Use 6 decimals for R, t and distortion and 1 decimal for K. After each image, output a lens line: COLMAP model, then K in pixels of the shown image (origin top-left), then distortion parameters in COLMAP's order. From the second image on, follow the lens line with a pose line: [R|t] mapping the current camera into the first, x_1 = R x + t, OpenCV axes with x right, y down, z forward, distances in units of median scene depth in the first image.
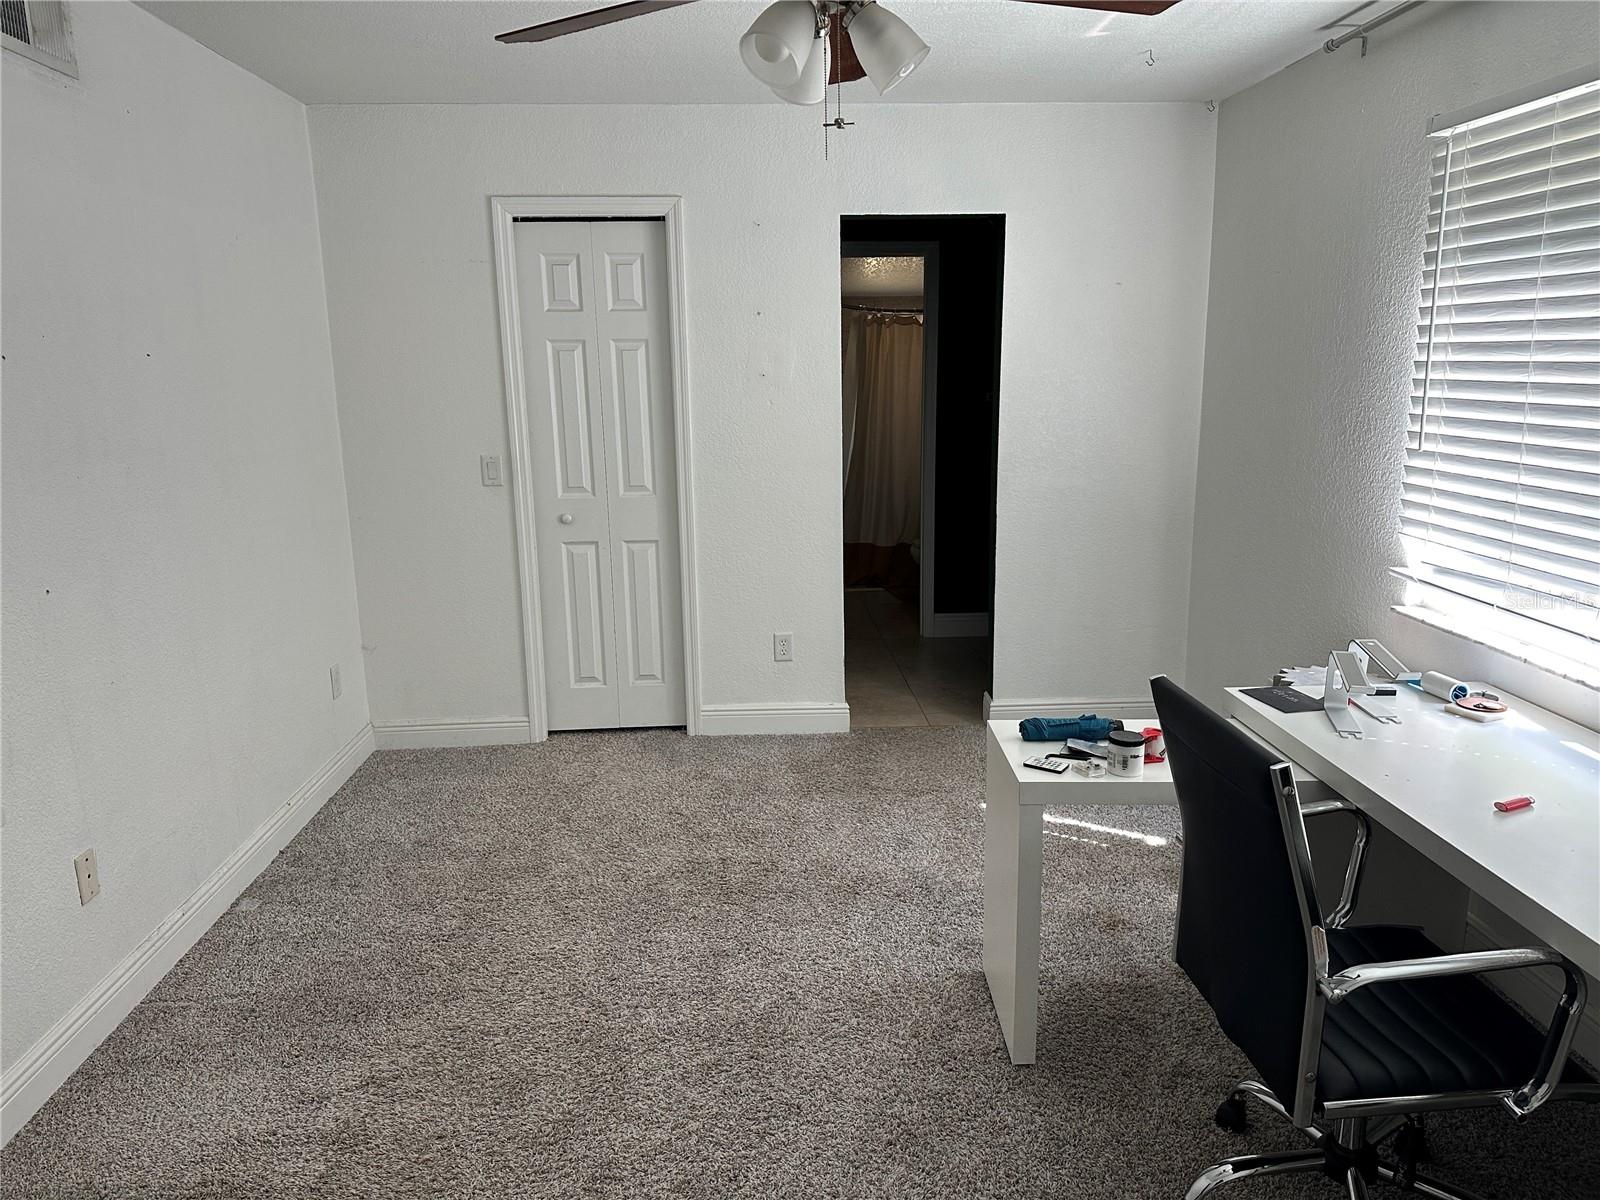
lens RADIAL K [[1122.6, 0, 800.0], [0, 1122.6, 600.0], [0, 0, 1]] dist [0.099718, -0.100032]
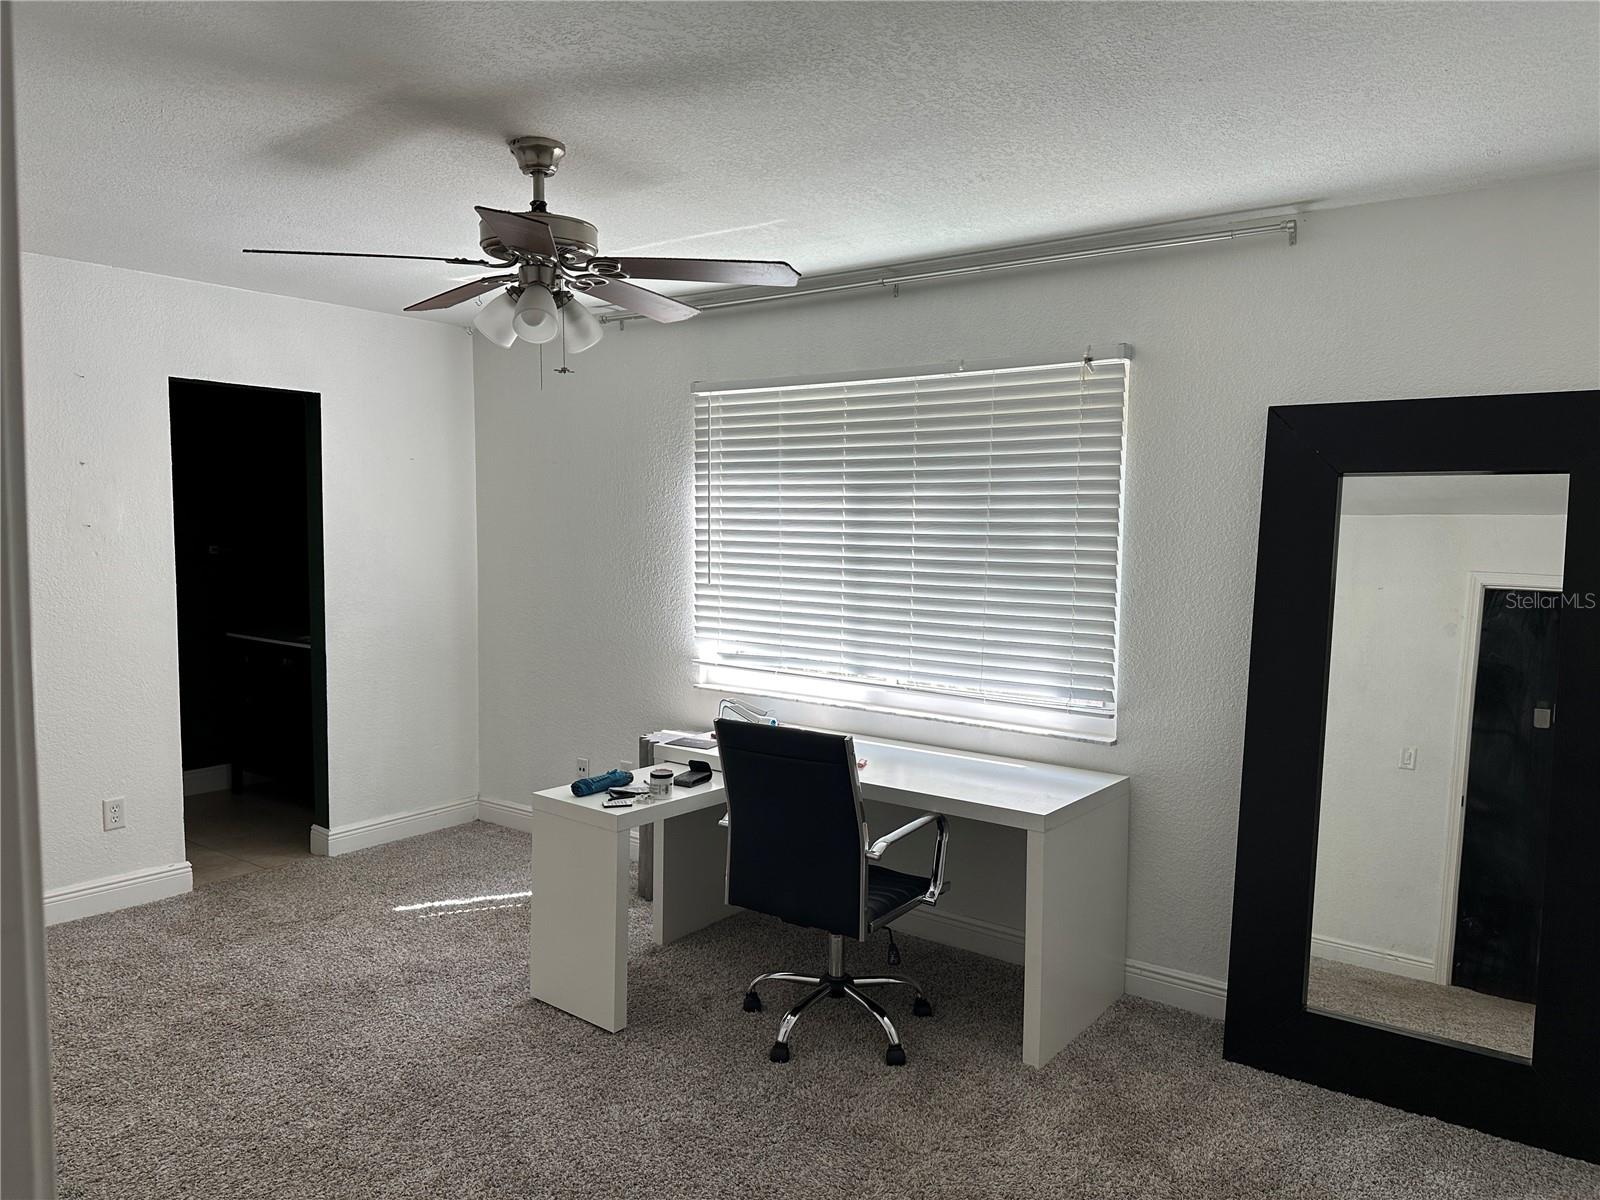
lens RADIAL K [[1122.6, 0, 800.0], [0, 1122.6, 600.0], [0, 0, 1]] dist [0.099718, -0.100032]
pose [[0.643111, -0.034466, 0.764997, -0.456165], [0.138777, 0.987691, -0.072167, 0.017705], [-0.753093, 0.152575, 0.639978, -0.075130]]
